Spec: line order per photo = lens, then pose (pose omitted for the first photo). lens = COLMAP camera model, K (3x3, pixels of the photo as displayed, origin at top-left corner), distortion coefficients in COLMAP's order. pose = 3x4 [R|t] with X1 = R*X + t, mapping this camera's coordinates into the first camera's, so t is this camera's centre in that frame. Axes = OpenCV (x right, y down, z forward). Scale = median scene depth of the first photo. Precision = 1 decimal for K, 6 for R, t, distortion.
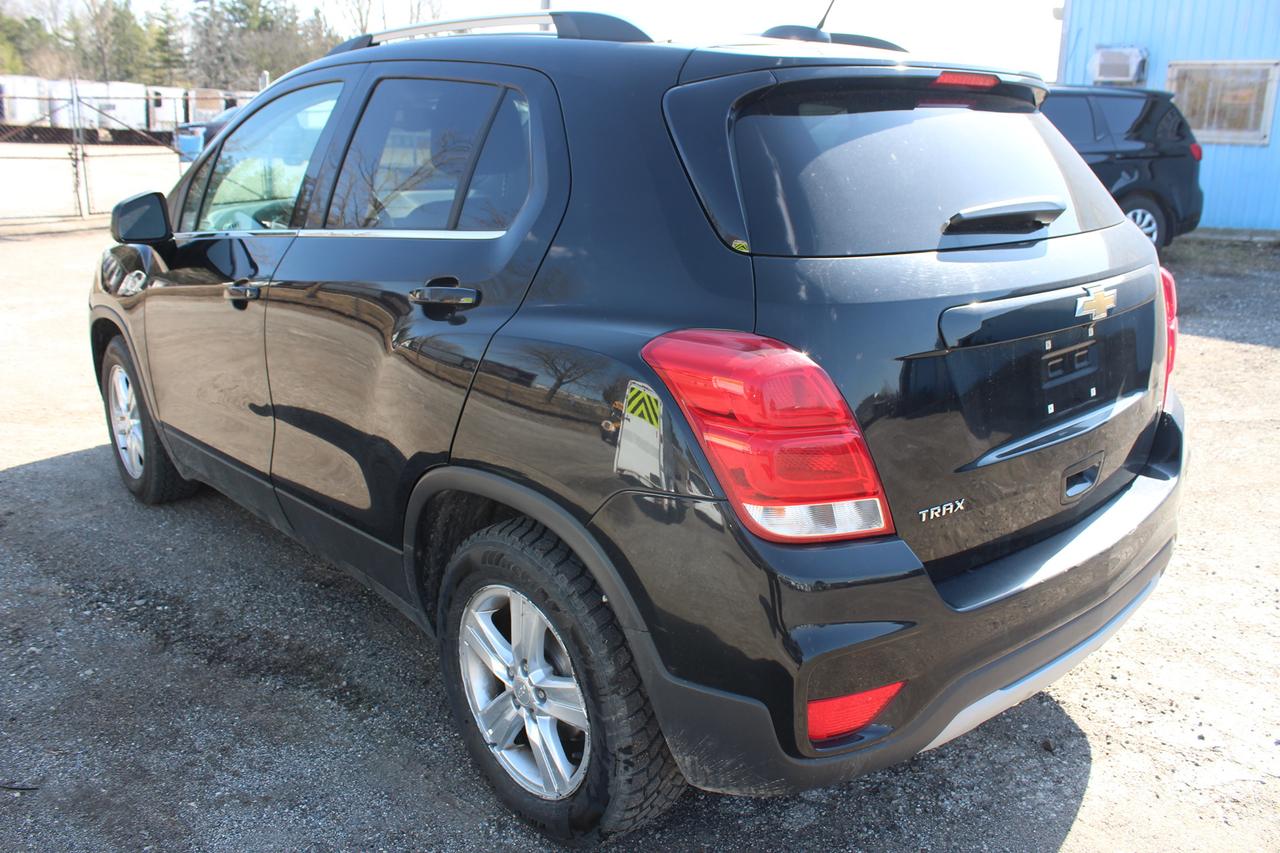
lens RADIAL K [[1076.1, 0, 640.0], [0, 1076.1, 426.5], [0, 0, 1]] dist [-0.161905, 0.158836]
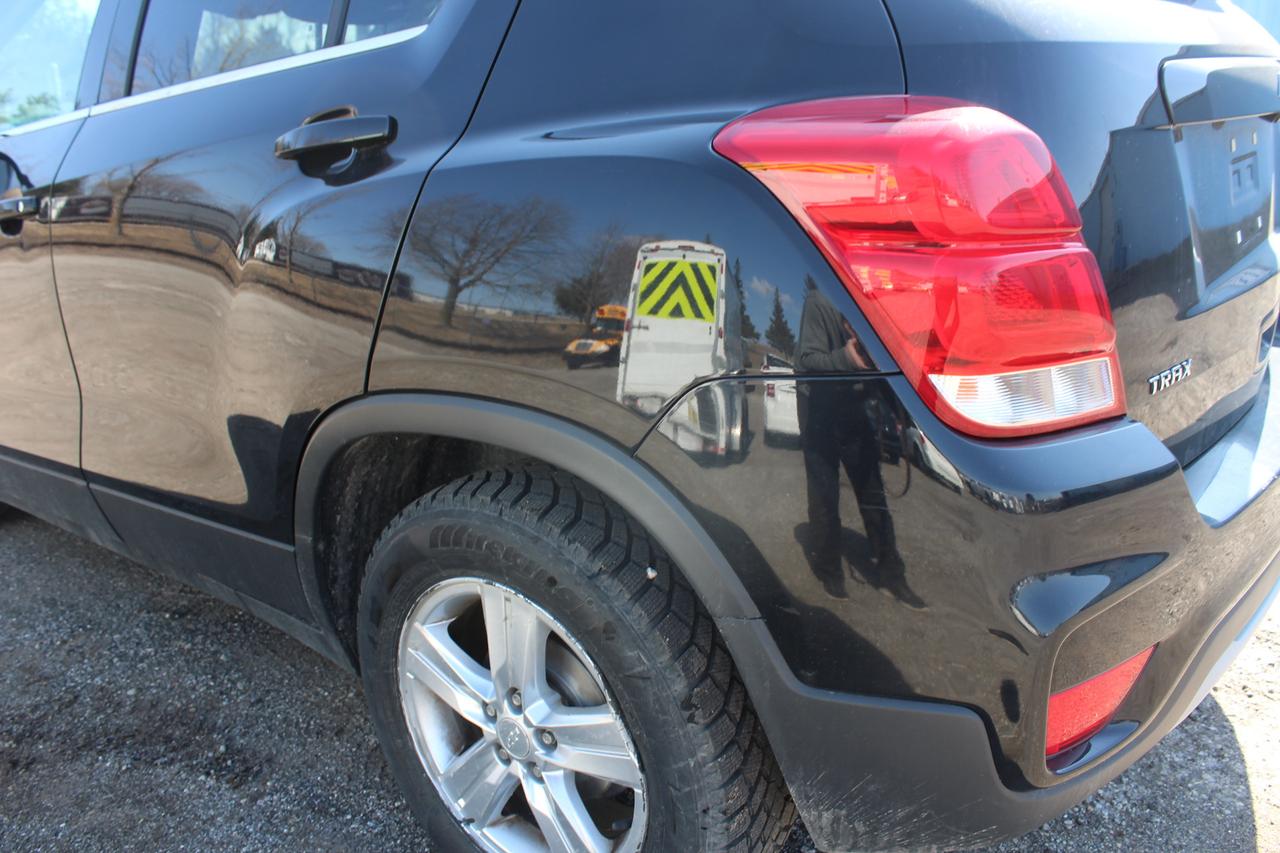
lens RADIAL K [[1076.1, 0, 640.0], [0, 1076.1, 426.5], [0, 0, 1]] dist [-0.161905, 0.158836]
pose [[0.985669, -0.094436, 0.139778, -0.097061], [0.093532, 0.995531, 0.013044, 0.055076], [-0.140385, 0.000217, 0.990097, 0.320866]]
